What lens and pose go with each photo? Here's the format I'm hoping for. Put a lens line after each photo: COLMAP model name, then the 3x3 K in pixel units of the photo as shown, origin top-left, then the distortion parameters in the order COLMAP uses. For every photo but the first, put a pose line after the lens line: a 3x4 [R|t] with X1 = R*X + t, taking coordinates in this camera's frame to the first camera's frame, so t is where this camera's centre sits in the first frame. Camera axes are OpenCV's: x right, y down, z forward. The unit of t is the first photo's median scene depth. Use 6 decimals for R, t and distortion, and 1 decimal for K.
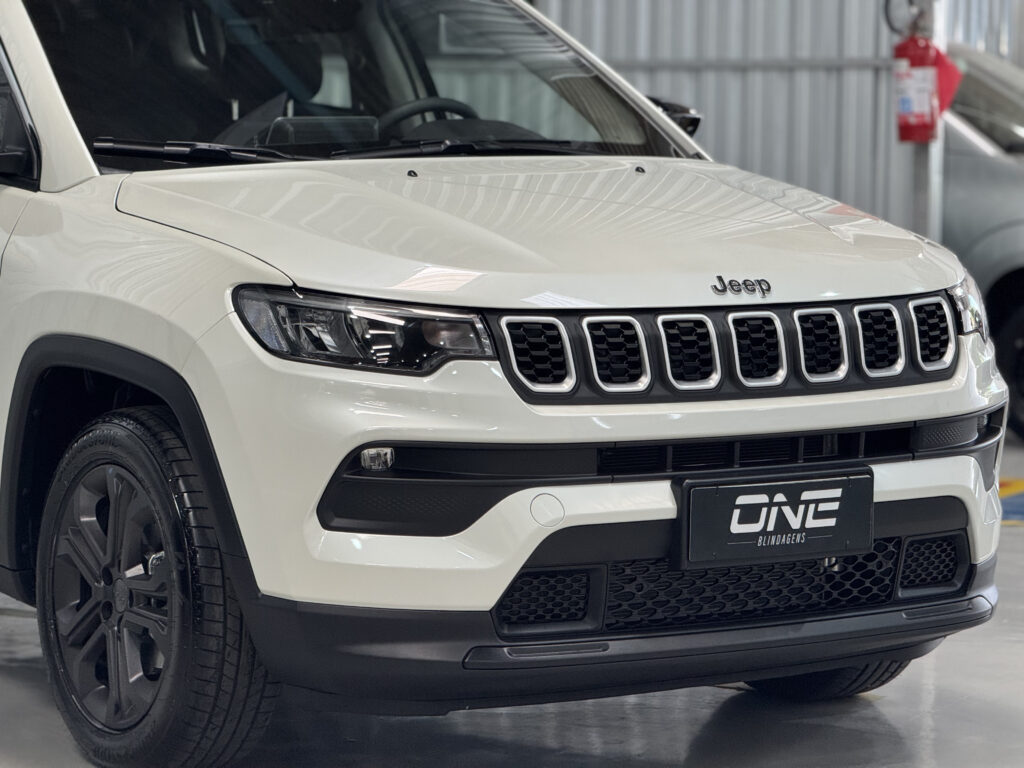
lens RADIAL K [[3612.9, 0, 512.0], [0, 3612.9, 384.0], [0, 0, 1]] dist [0.193019, 1.618507]
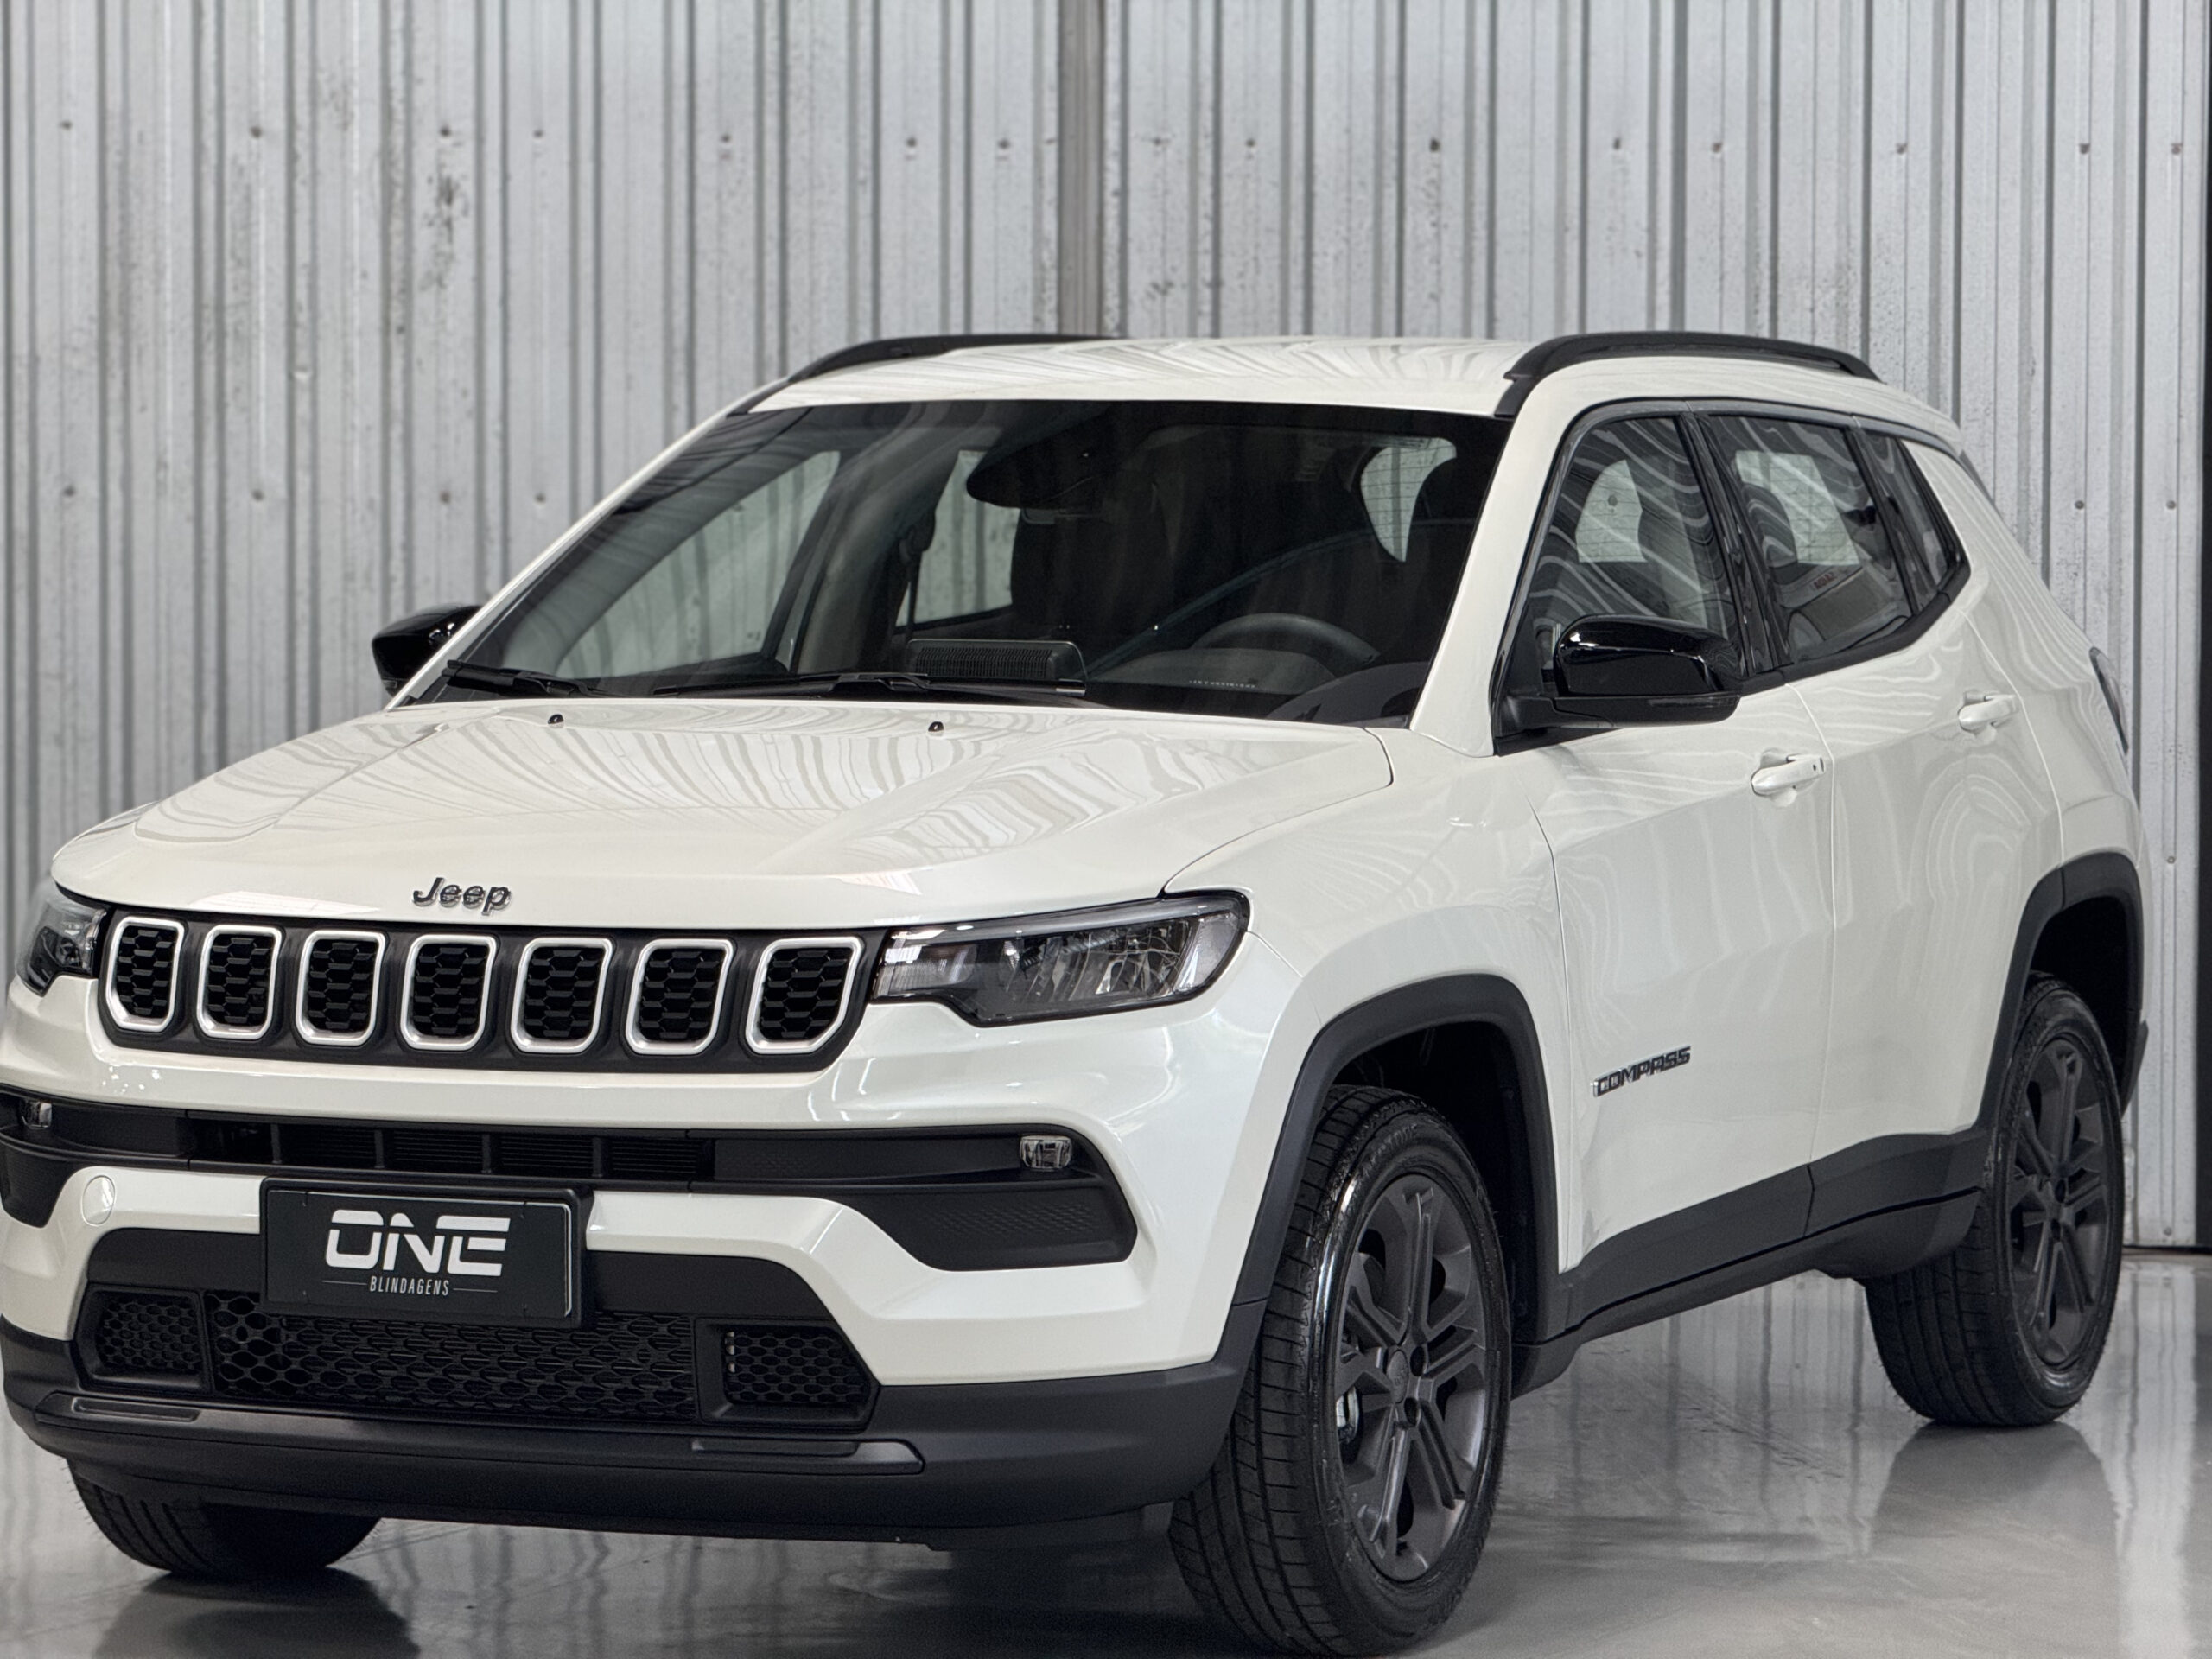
lens RADIAL K [[7804.4, 0, 1106.0], [0, 7804.4, 829.5], [0, 0, 1]] dist [0.193019, 1.618507]
pose [[0.530545, 0.034640, -0.846949, 1.312482], [-0.080493, 0.996708, -0.009657, -0.034677], [0.843826, 0.073297, 0.531587, 0.351384]]
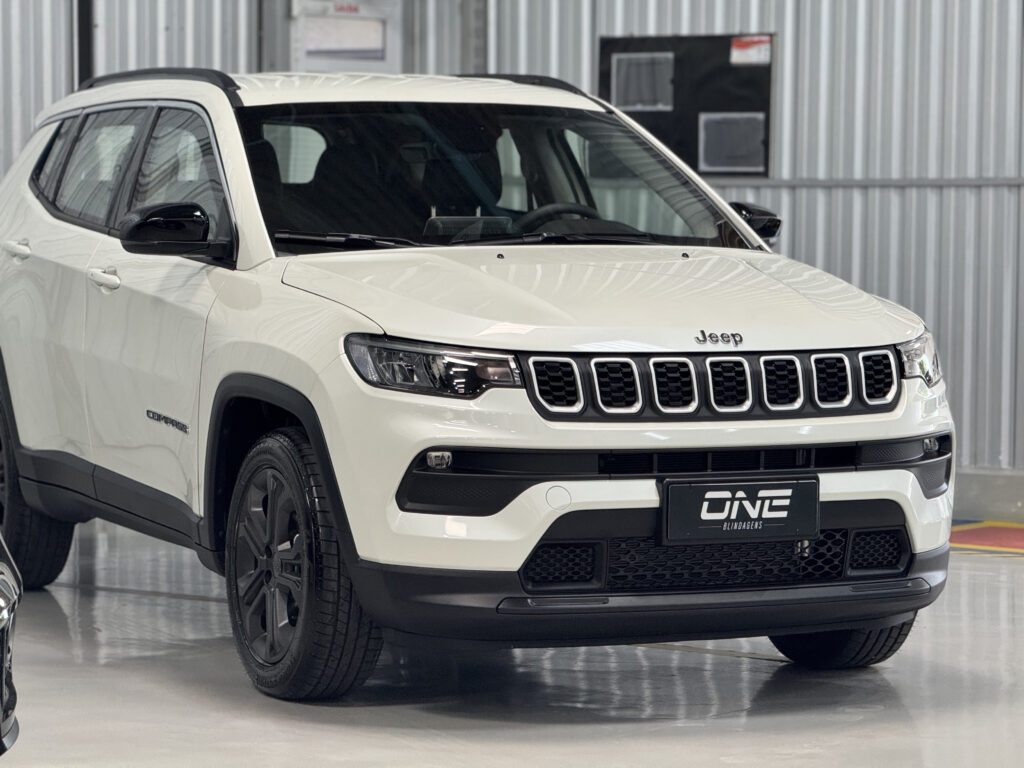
lens RADIAL K [[3612.9, 0, 512.0], [0, 3612.9, 384.0], [0, 0, 1]] dist [0.193019, 1.618507]
pose [[0.988876, 0.008595, -0.148493, 0.187423], [-0.013965, 0.999284, -0.035157, 0.038497], [0.148084, 0.036840, 0.988288, -0.342623]]
